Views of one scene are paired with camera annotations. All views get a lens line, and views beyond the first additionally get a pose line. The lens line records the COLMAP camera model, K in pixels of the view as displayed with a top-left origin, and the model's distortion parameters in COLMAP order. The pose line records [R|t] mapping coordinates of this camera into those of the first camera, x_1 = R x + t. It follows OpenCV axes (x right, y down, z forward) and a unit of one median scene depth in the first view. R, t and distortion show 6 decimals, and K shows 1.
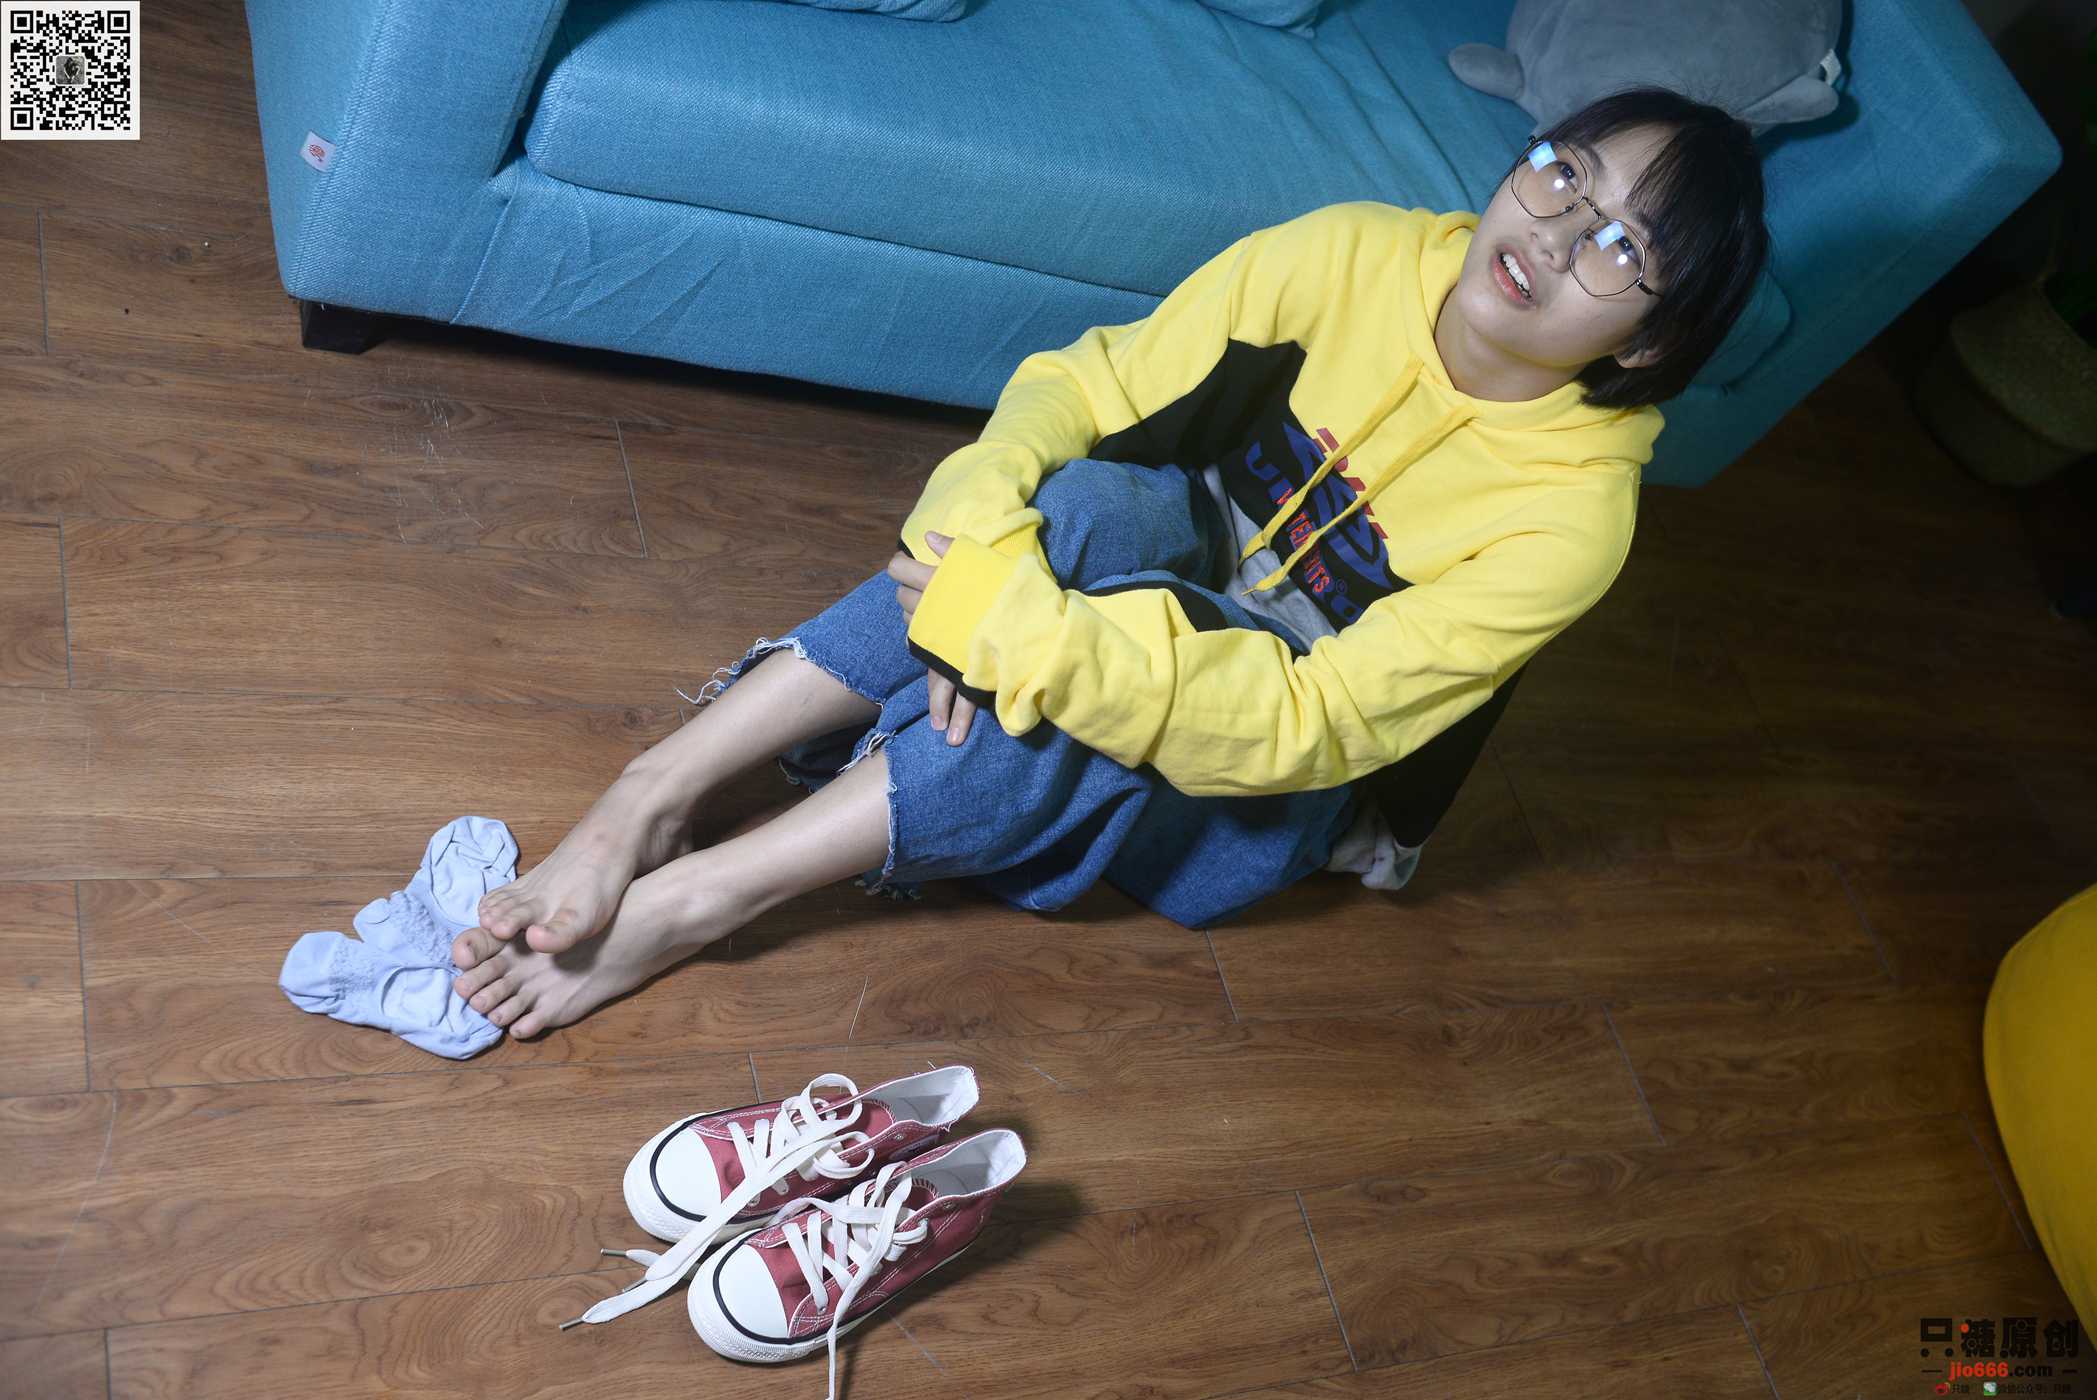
lens RADIAL K [[2119.9, 0, 1041.9], [0, 2119.9, 707.5], [0, 0, 1]] dist [-0.001349, 0.007585]
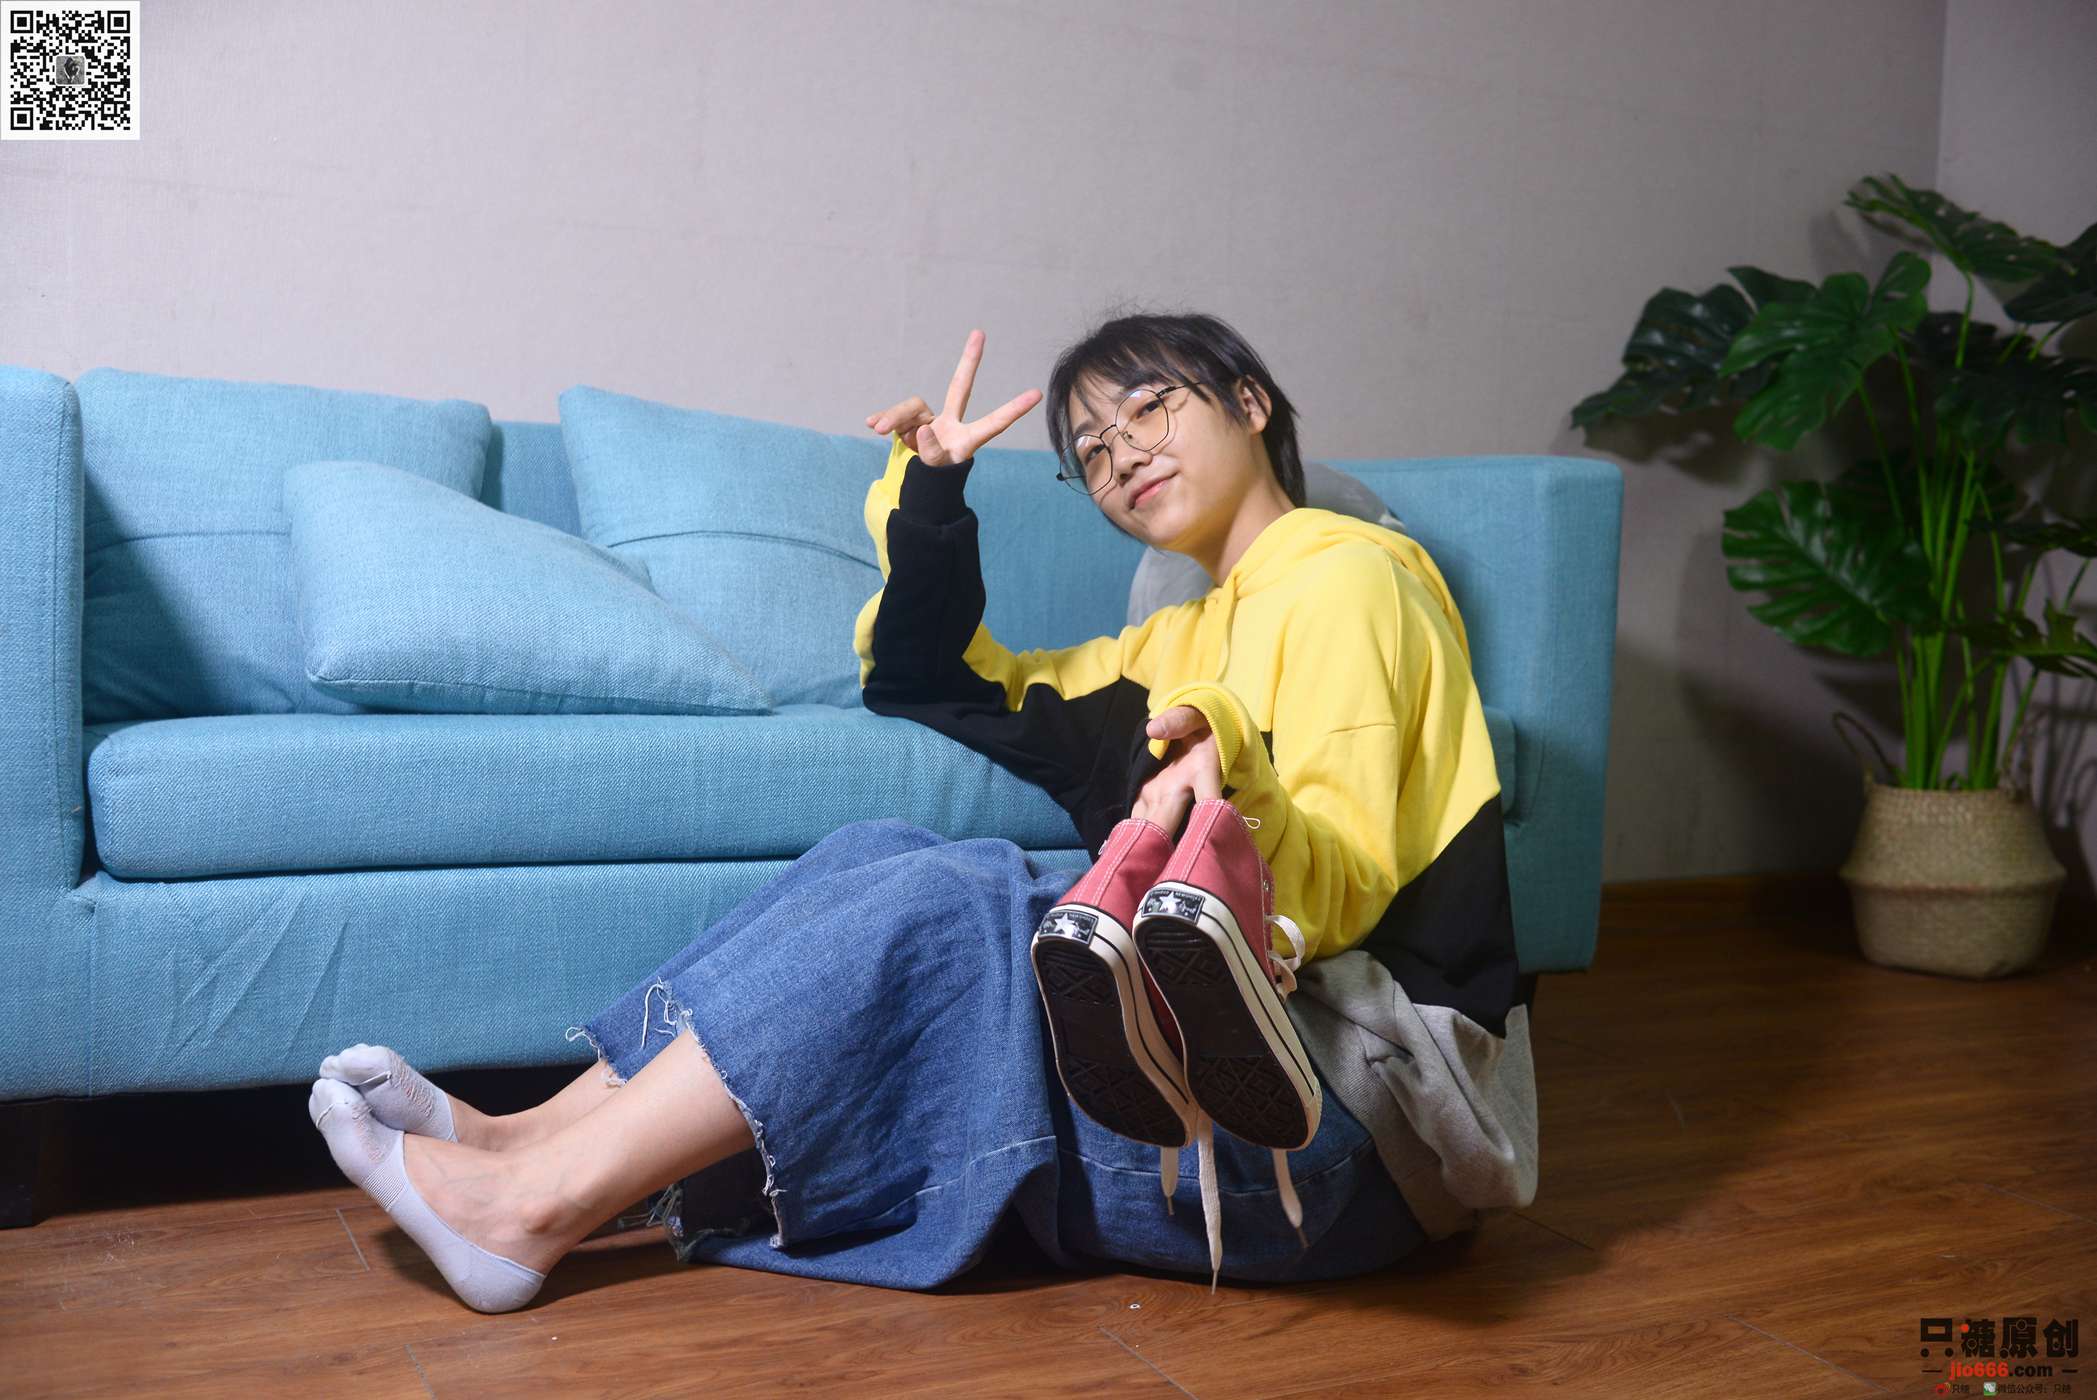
lens RADIAL K [[2124.1, 0, 1045.5], [0, 2124.1, 699.3], [0, 0, 1]] dist [0.002809, -0.000923]
pose [[0.886708, -0.450628, 0.103356, 0.083542], [0.391821, 0.613797, -0.685368, 0.536220], [0.245406, 0.648219, 0.720824, 0.303815]]
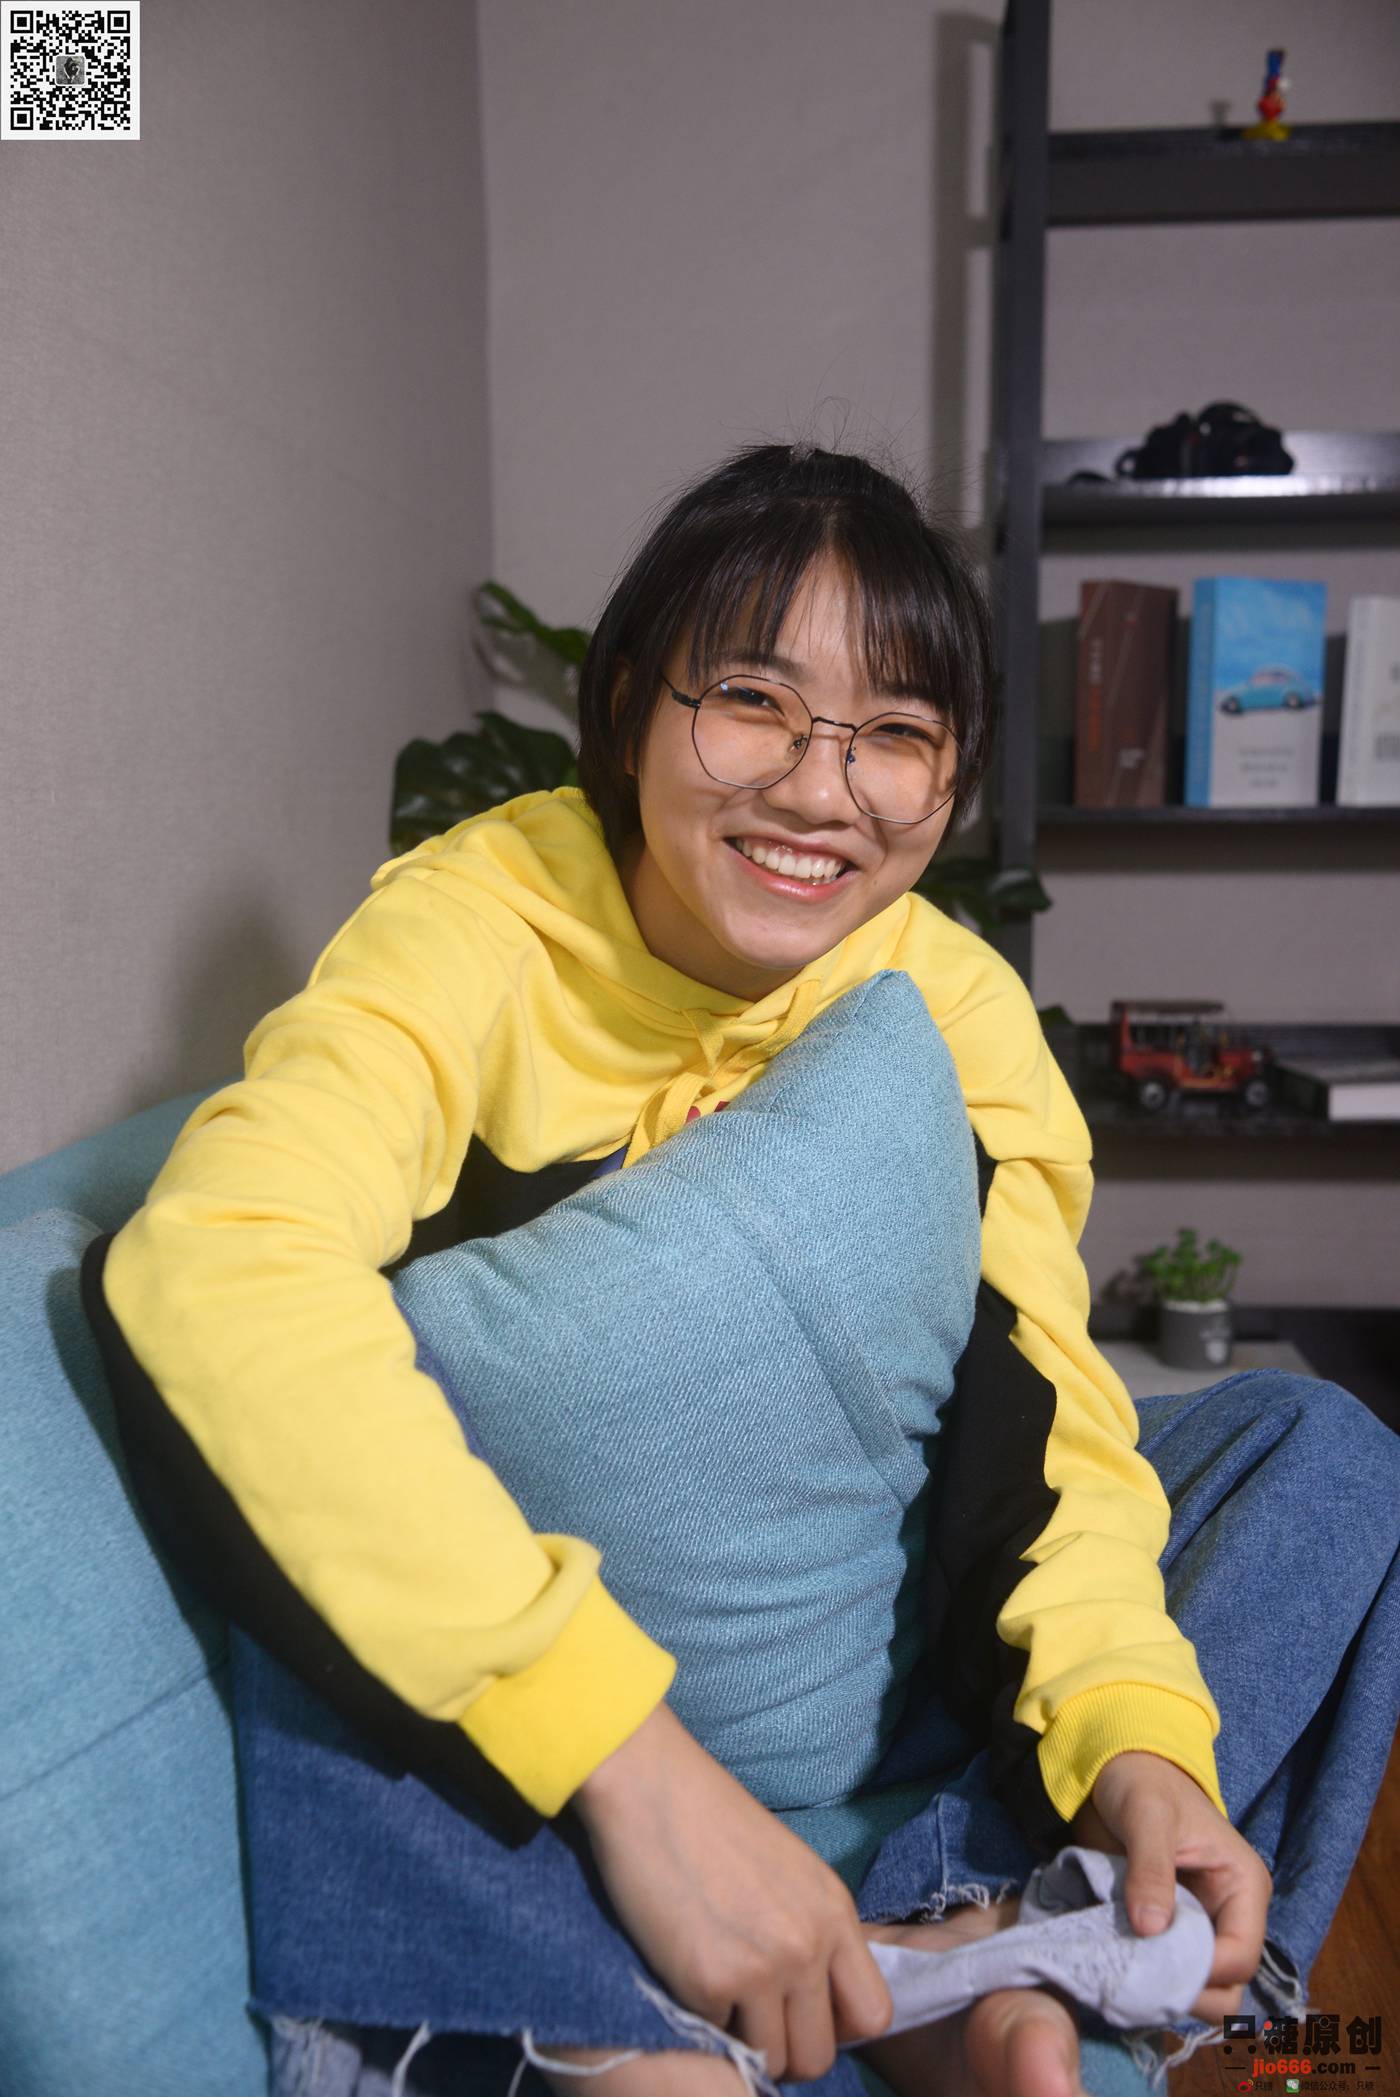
lens RADIAL K [[2135.6, 0, 701.6], [0, 2135.6, 1044.8], [0, 0, 1]] dist [-0.004537, 0.007614]
pose [[0.341782, -0.568023, 0.748689, -0.171523], [0.844156, 0.535684, 0.021055, -0.479149], [-0.413021, 0.624814, 0.662587, 0.653799]]
